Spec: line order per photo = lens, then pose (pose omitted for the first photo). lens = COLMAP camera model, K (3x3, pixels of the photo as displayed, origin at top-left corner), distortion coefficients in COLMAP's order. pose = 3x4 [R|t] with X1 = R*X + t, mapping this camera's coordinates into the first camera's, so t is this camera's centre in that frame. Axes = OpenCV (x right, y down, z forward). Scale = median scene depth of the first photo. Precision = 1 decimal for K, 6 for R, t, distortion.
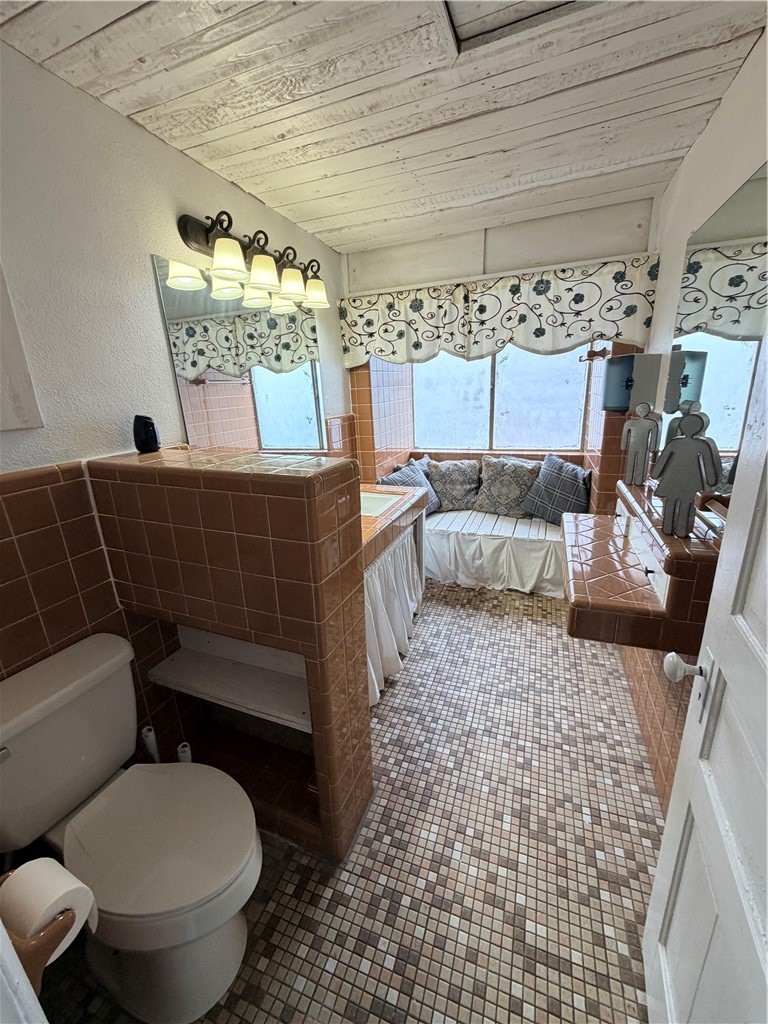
lens RADIAL K [[408.0, 0, 381.9], [0, 408.0, 513.0], [0, 0, 1]] dist [-0.000713, -0.000143]
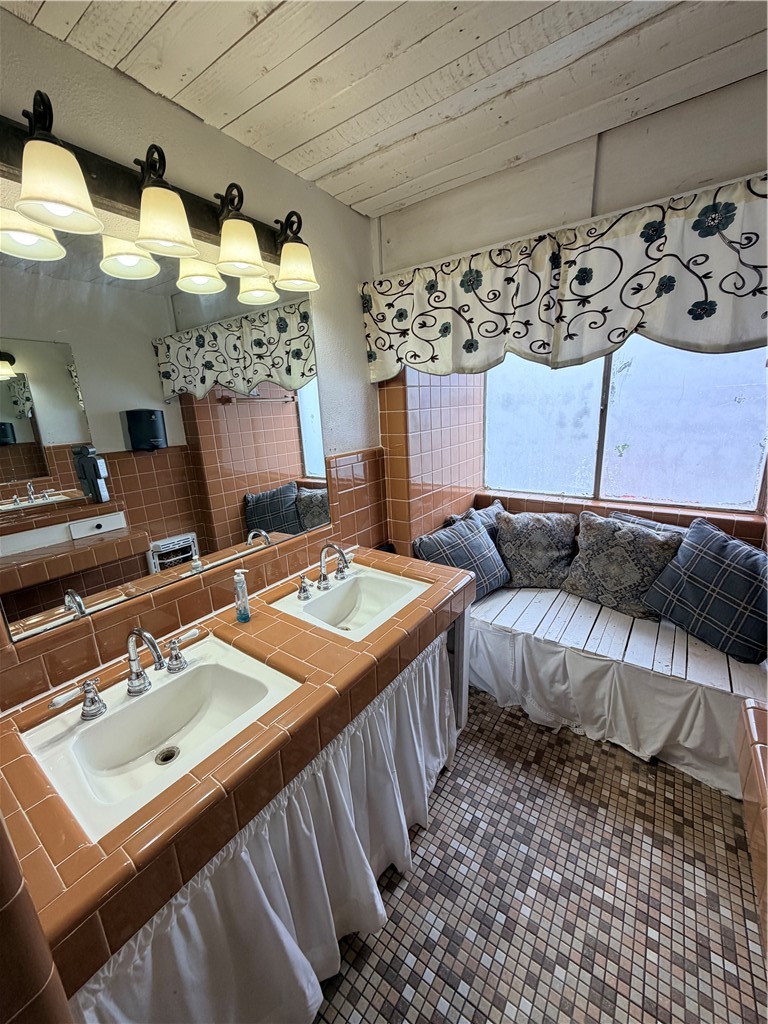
lens RADIAL K [[408.0, 0, 381.9], [0, 408.0, 513.0], [0, 0, 1]] dist [-0.000713, -0.000143]
pose [[0.970012, 0.062449, -0.234899, 0.104890], [-0.068928, 0.997432, -0.019466, -0.119247], [0.233080, 0.035074, 0.971825, 0.330312]]
